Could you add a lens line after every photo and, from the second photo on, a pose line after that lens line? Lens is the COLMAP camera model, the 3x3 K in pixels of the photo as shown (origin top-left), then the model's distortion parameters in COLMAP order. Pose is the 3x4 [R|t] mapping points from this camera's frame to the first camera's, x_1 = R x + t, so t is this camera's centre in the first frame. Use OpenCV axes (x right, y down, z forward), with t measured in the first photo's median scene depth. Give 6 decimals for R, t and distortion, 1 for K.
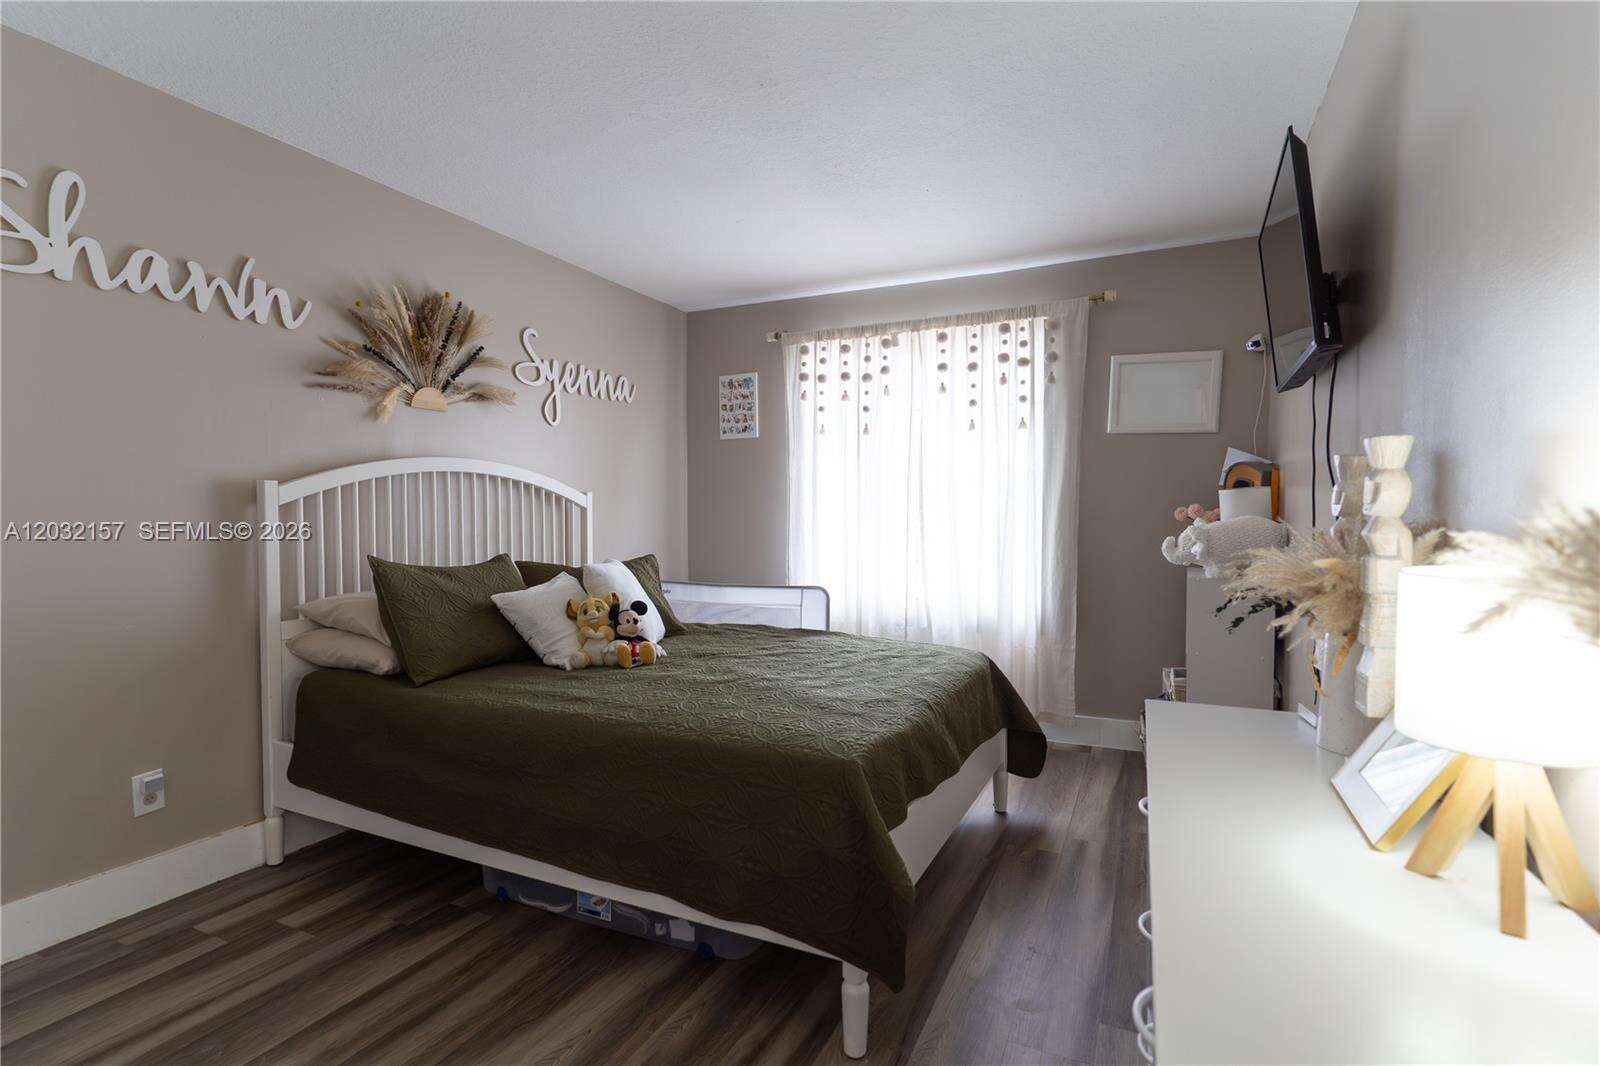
lens RADIAL K [[760.5, 0, 798.0], [0, 760.5, 531.6], [0, 0, 1]] dist [0.002399, -0.000948]
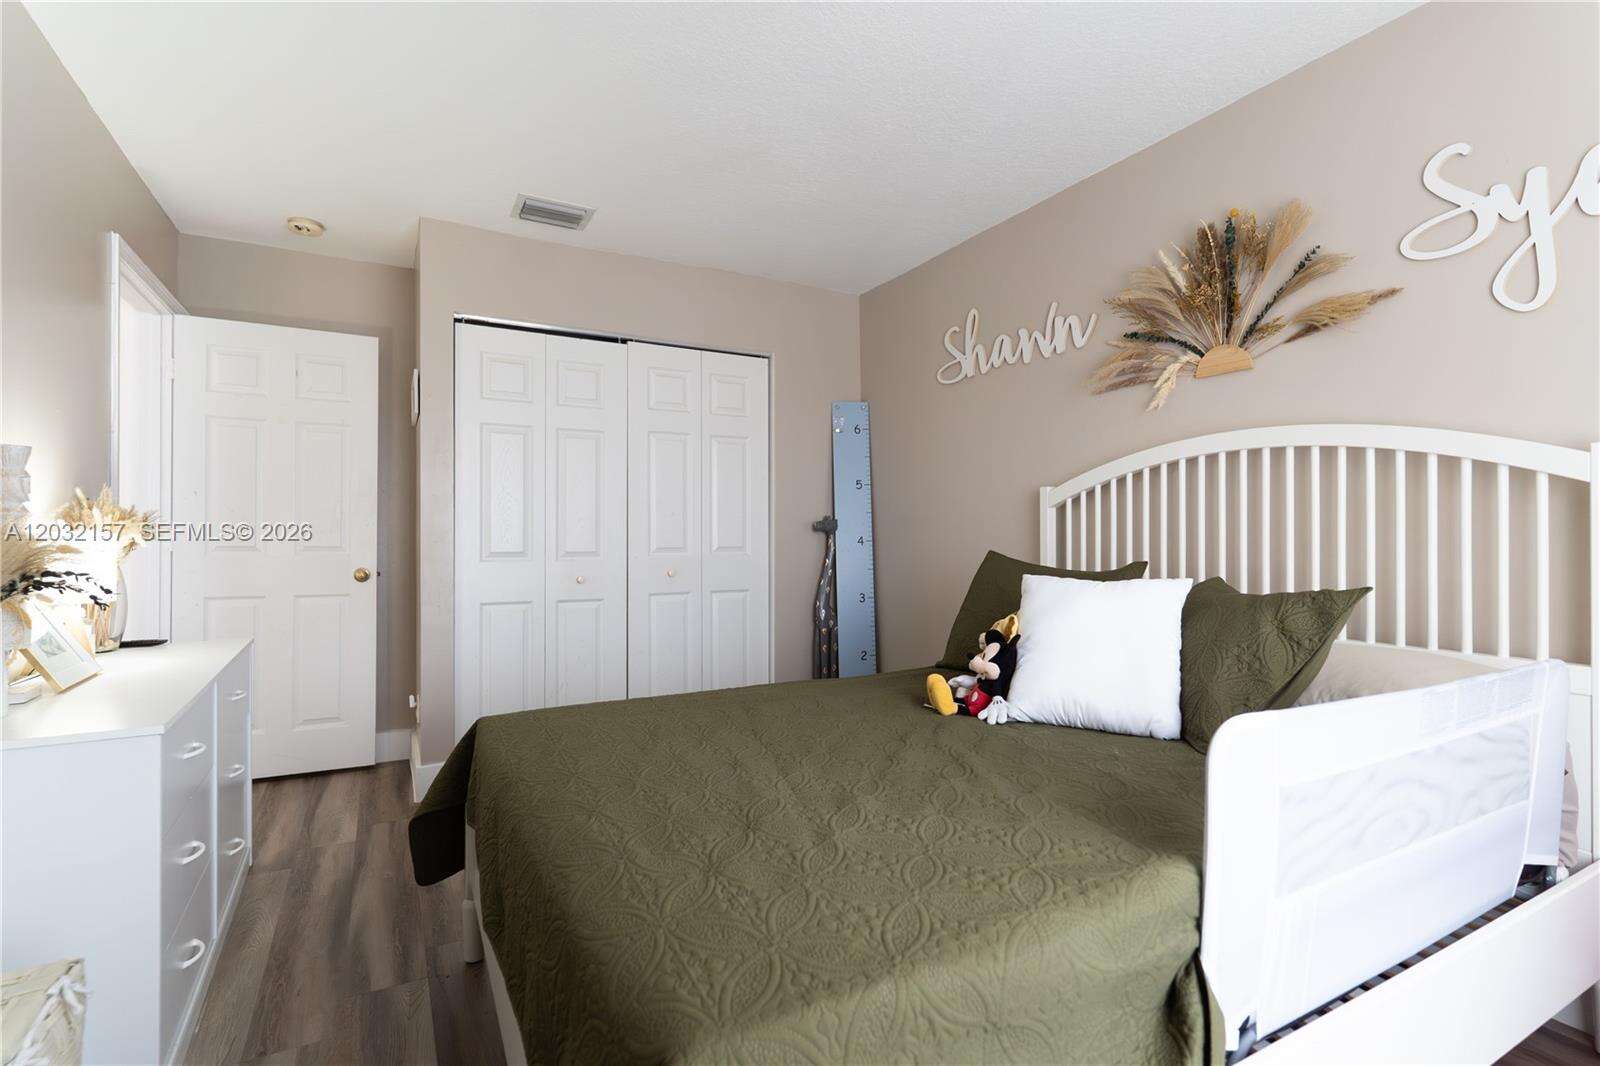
lens RADIAL K [[760.5, 0, 804.7], [0, 760.5, 538.7], [0, 0, 1]] dist [0.002399, -0.000948]
pose [[-0.595934, 0.002880, -0.803028, 0.413283], [-0.019160, 0.999658, 0.017805, 0.002507], [0.802805, 0.025997, -0.595675, 1.182399]]
